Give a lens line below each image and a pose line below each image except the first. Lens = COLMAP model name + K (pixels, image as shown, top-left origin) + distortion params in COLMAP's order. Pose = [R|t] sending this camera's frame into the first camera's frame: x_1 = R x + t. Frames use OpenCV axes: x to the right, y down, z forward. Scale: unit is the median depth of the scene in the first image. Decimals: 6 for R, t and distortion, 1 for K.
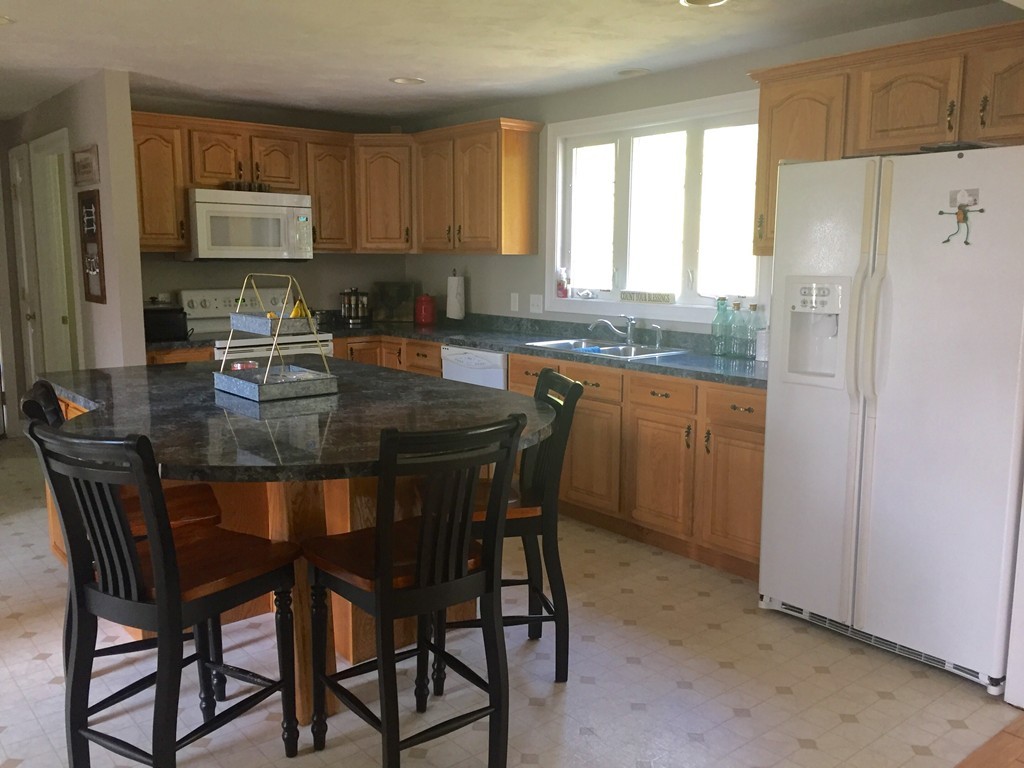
lens RADIAL K [[875.1, 0, 511.4], [0, 875.1, 378.8], [0, 0, 1]] dist [0.080619, -0.099754]
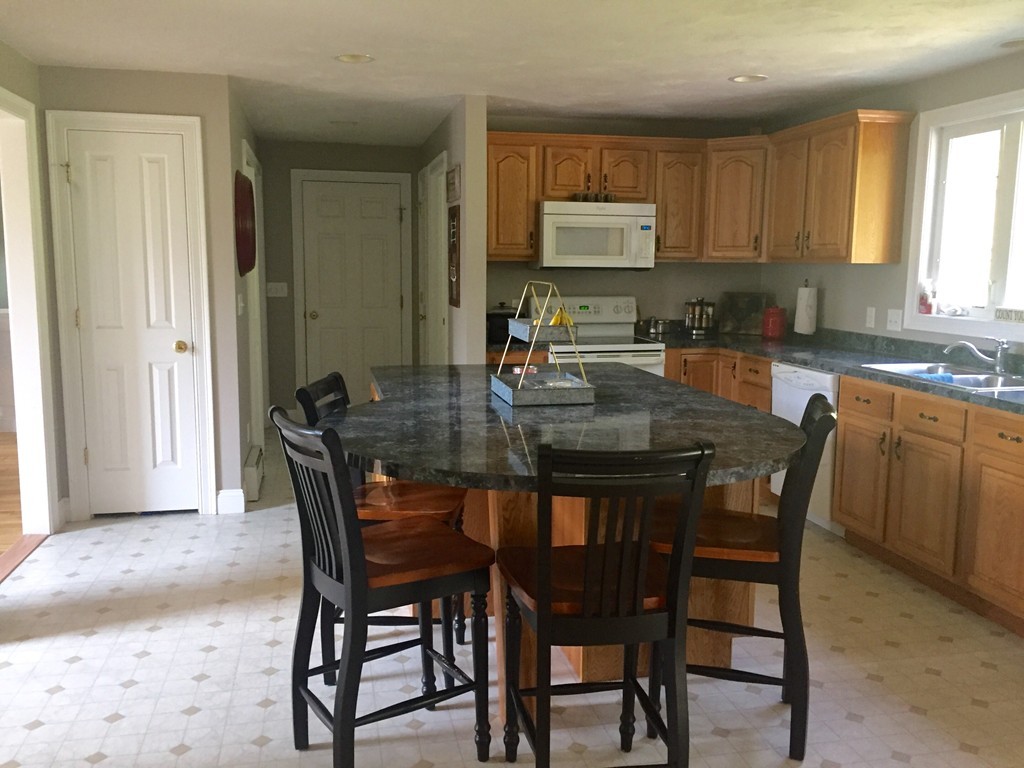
lens RADIAL K [[875.1, 0, 514.7], [0, 875.1, 377.6], [0, 0, 1]] dist [0.080619, -0.099754]
pose [[0.889942, 0.064894, -0.451432, 0.106704], [-0.070317, 0.997513, 0.004774, -0.007378], [0.450619, 0.027495, 0.892293, 0.056176]]
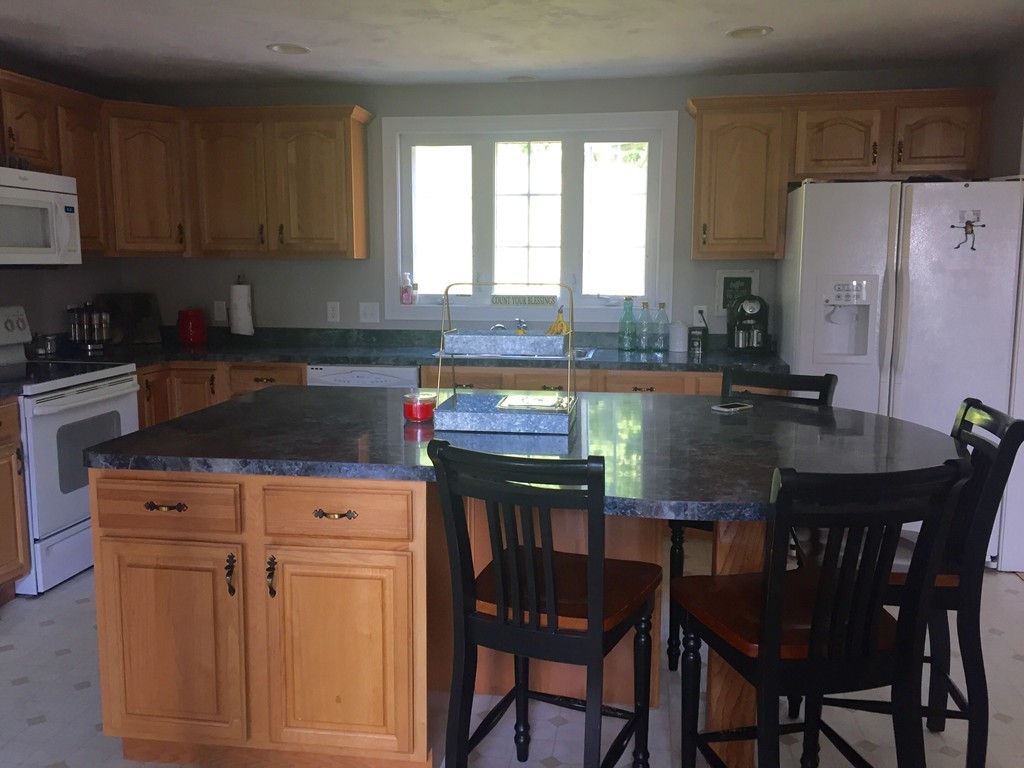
lens RADIAL K [[875.1, 0, 513.2], [0, 875.1, 378.0], [0, 0, 1]] dist [0.080619, -0.099754]
pose [[0.743777, -0.091990, 0.662068, -0.539616], [0.095943, 0.994921, 0.030454, -0.035773], [-0.661507, 0.040870, 0.748825, 0.250697]]
